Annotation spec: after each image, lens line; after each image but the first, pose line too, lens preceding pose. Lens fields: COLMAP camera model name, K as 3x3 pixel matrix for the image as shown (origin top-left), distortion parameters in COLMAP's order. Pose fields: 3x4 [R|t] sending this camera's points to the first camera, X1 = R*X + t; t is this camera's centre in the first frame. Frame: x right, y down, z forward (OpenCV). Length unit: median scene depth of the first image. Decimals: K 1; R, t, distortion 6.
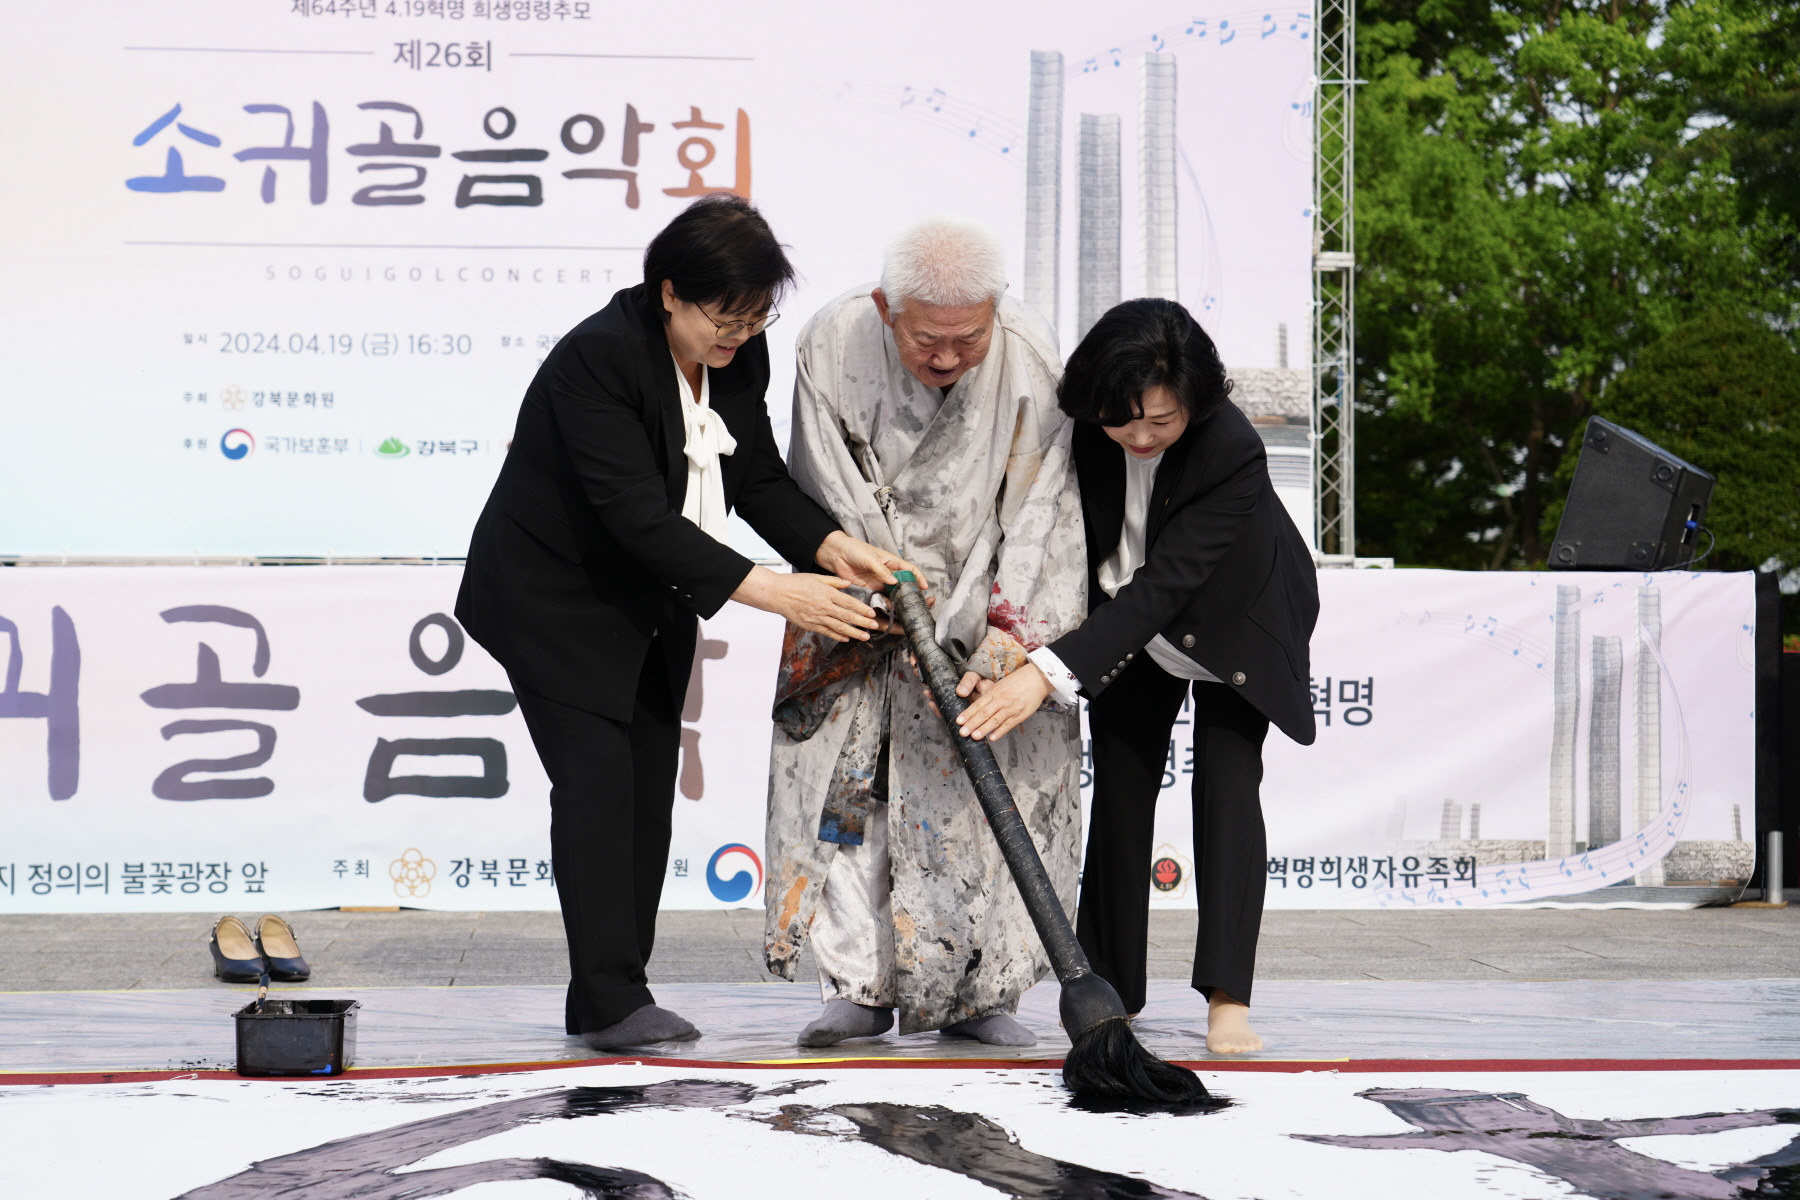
lens RADIAL K [[3299.6, 0, 859.7], [0, 3299.6, 588.2], [0, 0, 1]] dist [0.015338, 0.000000]
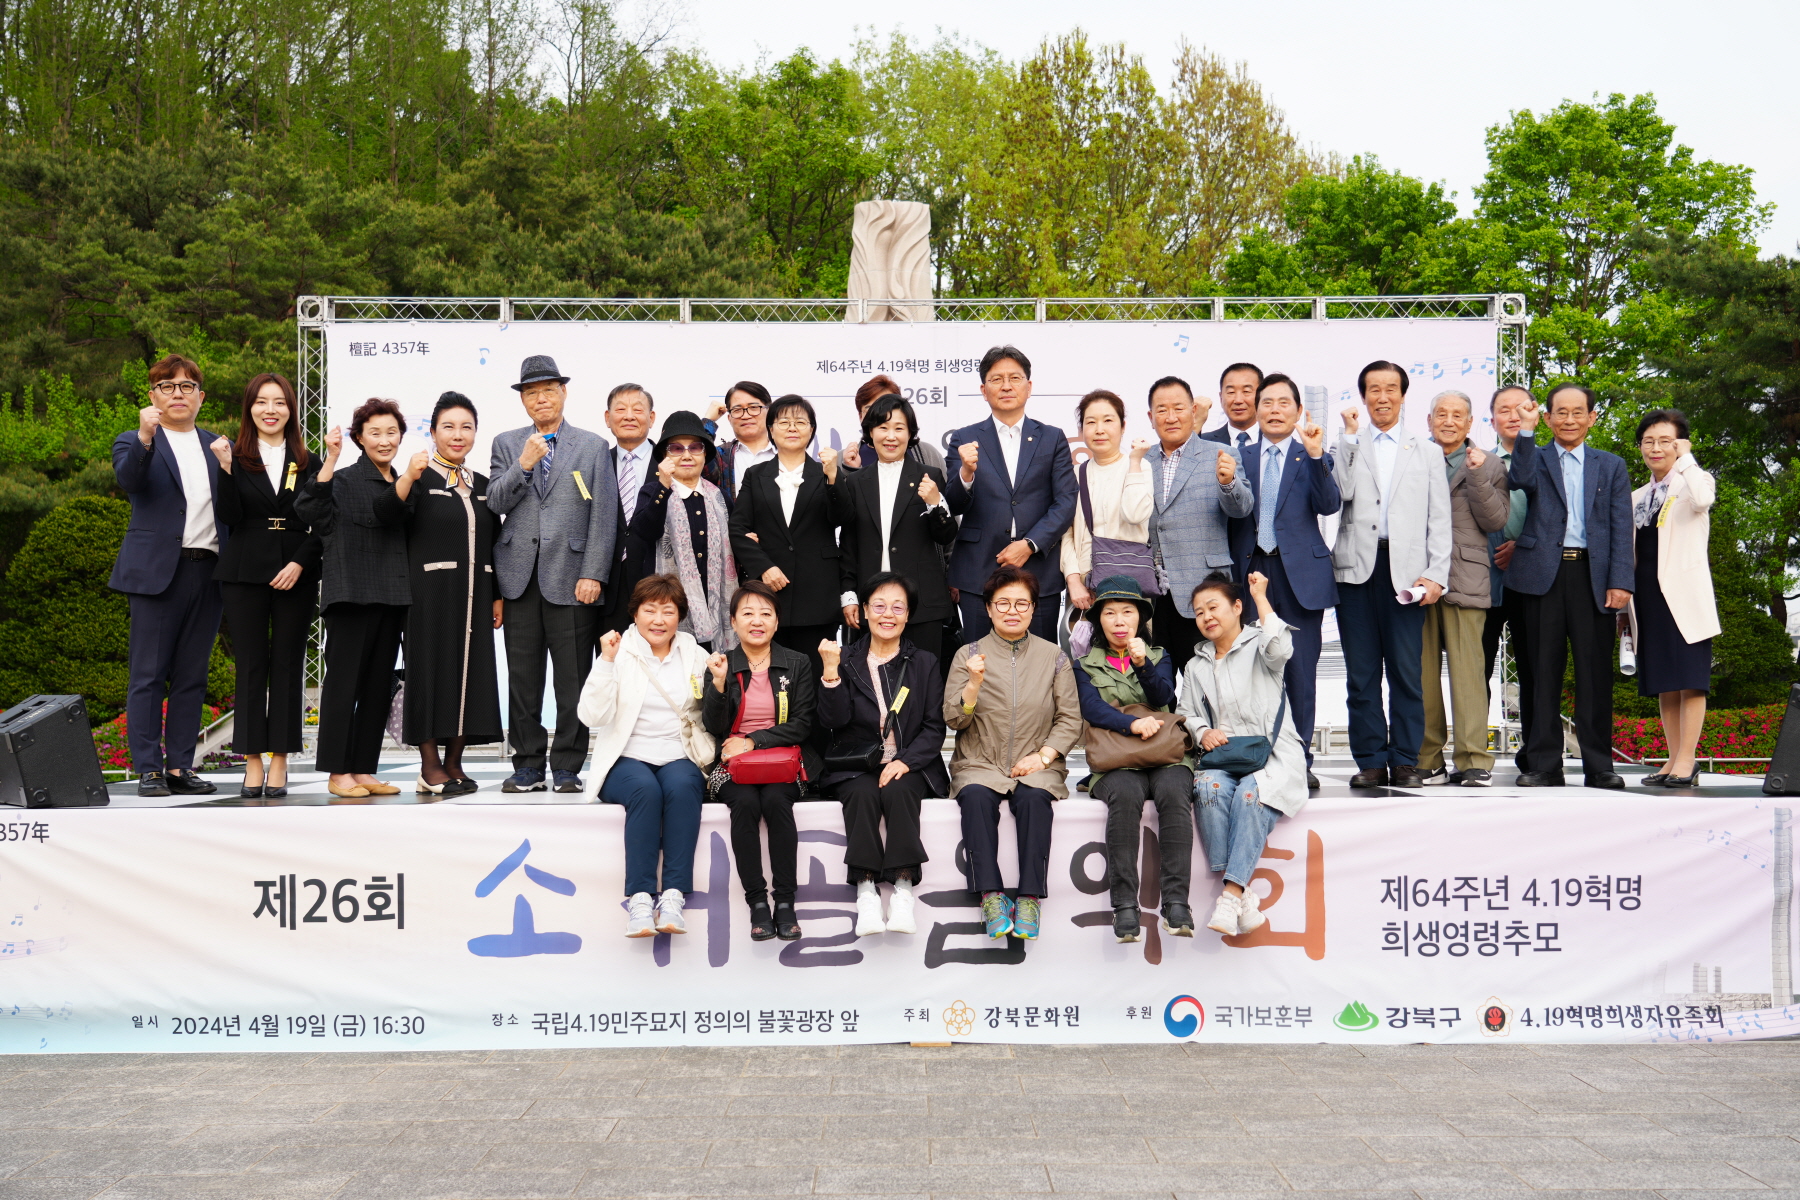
lens RADIAL K [[1999.0, 0, 930.4], [0, 1999.0, 597.8], [0, 0, 1]] dist [0.019831, 0.000000]
pose [[0.997544, -0.008222, -0.069561, -0.056510], [0.006777, 0.999757, -0.020992, -0.050004], [0.069717, 0.020469, 0.997357, 0.087488]]
